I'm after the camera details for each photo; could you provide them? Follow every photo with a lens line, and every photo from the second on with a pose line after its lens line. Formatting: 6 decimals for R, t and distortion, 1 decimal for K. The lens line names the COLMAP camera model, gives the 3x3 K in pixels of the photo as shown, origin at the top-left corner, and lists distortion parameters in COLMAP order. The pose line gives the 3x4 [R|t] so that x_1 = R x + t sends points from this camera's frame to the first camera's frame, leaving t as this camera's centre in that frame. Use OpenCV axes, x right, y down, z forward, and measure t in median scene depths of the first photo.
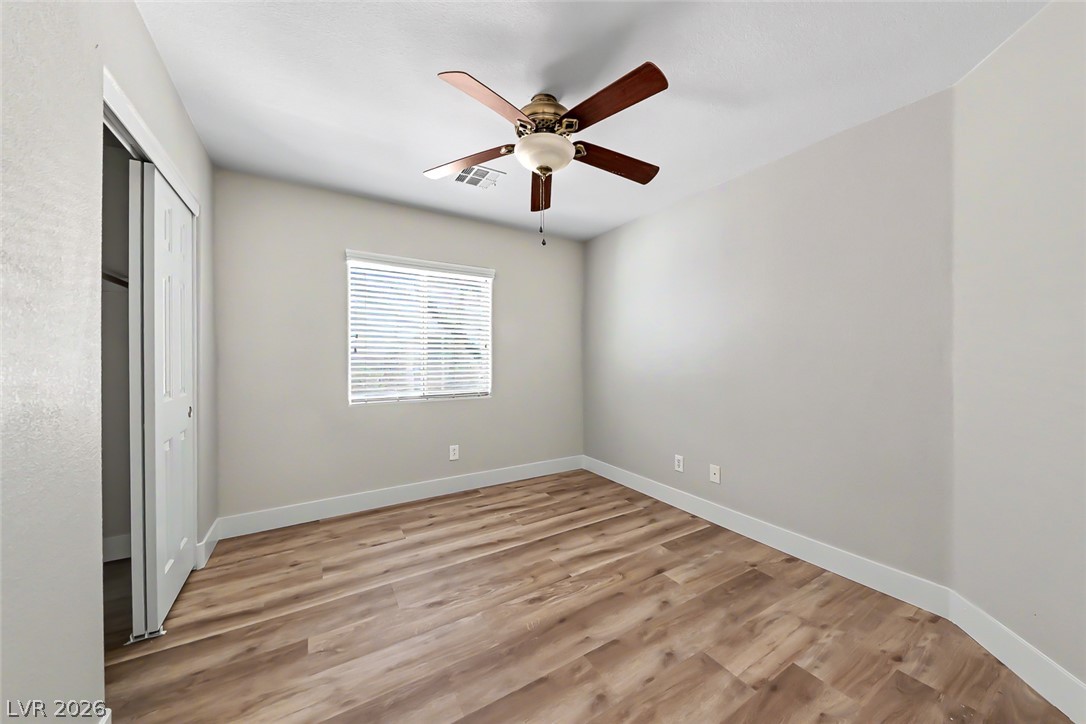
lens RADIAL K [[375.3, 0, 541.7], [0, 375.3, 358.4], [0, 0, 1]] dist [0.017844, -0.006965]
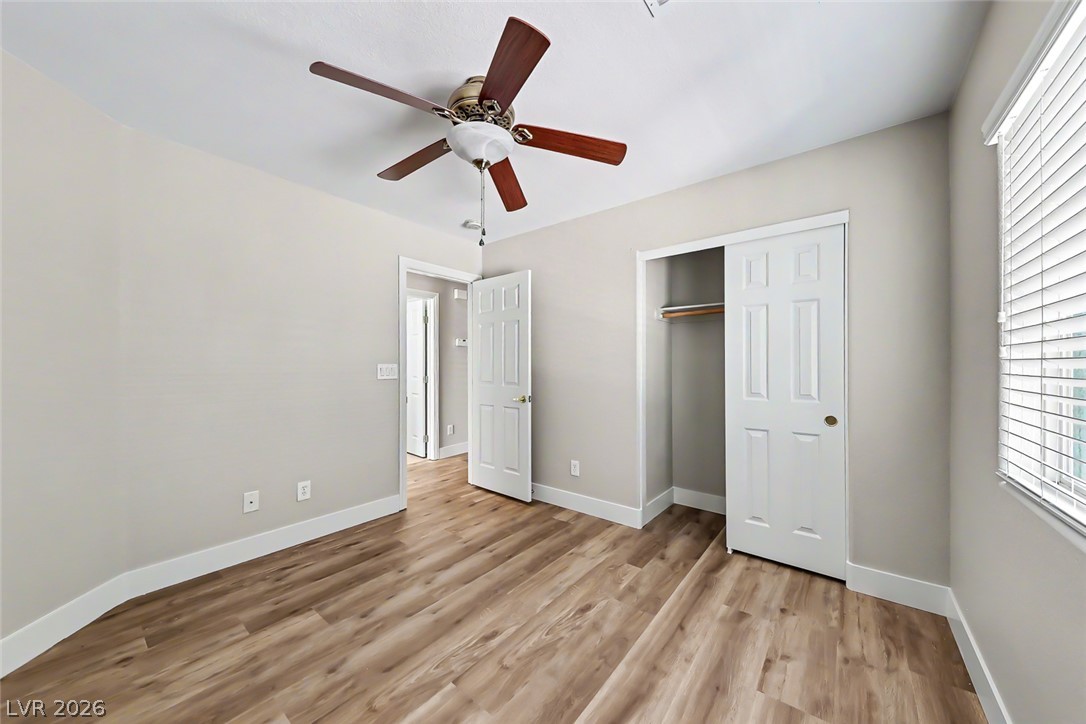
lens RADIAL K [[375.3, 0, 541.7], [0, 375.3, 358.4], [0, 0, 1]] dist [0.017844, -0.006965]
pose [[-0.939581, -0.007137, -0.342252, 0.184836], [-0.001013, 0.999836, -0.018070, -0.010423], [0.342325, -0.016632, -0.939434, 1.905569]]
